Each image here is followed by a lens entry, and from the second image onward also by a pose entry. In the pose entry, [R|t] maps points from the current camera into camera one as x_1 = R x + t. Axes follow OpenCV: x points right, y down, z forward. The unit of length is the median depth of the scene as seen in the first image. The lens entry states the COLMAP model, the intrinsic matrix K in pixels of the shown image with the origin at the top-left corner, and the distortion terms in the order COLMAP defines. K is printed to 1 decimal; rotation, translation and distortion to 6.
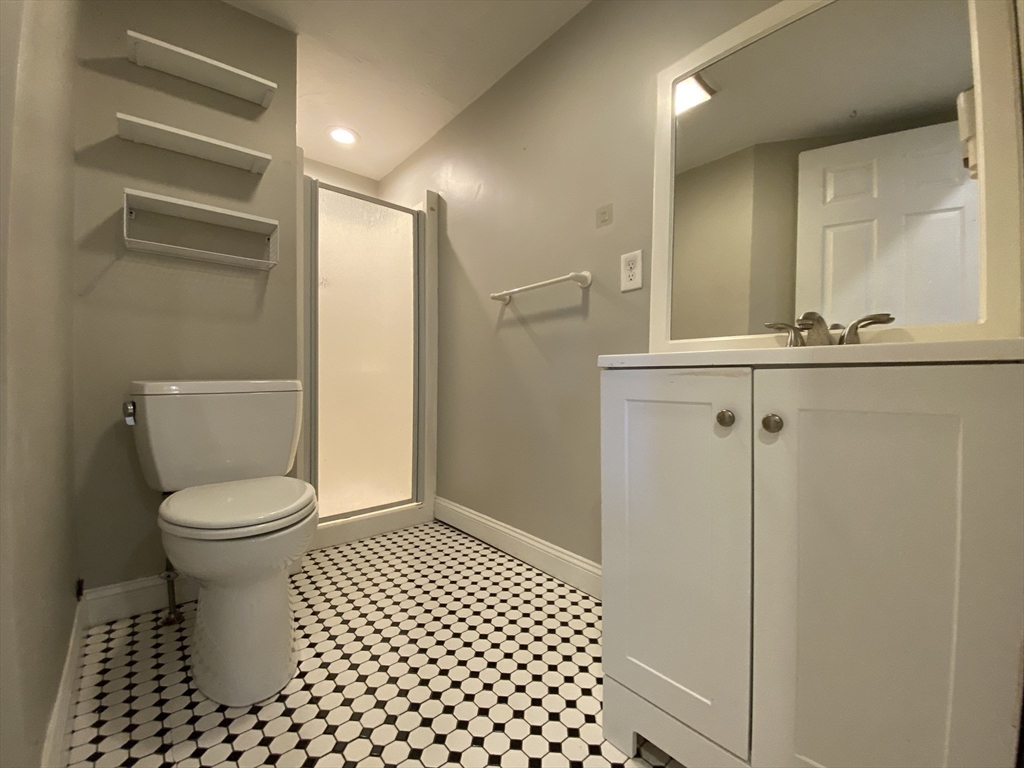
lens RADIAL K [[415.9, 0, 511.5], [0, 415.9, 381.6], [0, 0, 1]] dist [0.029718, -0.024449]
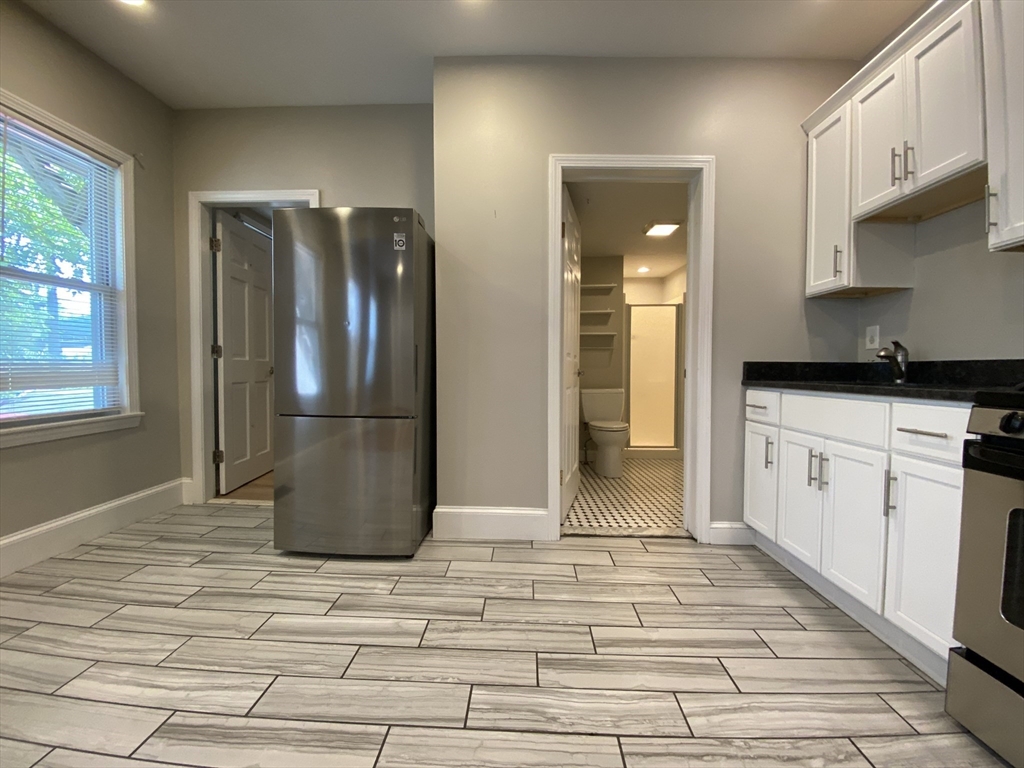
lens RADIAL K [[415.9, 0, 511.5], [0, 415.9, 381.6], [0, 0, 1]] dist [0.029718, -0.024449]
pose [[0.764502, 0.011294, -0.644523, 0.620029], [-0.014399, 0.999896, 0.000442, -0.036613], [0.644461, 0.008942, 0.764585, -1.402276]]
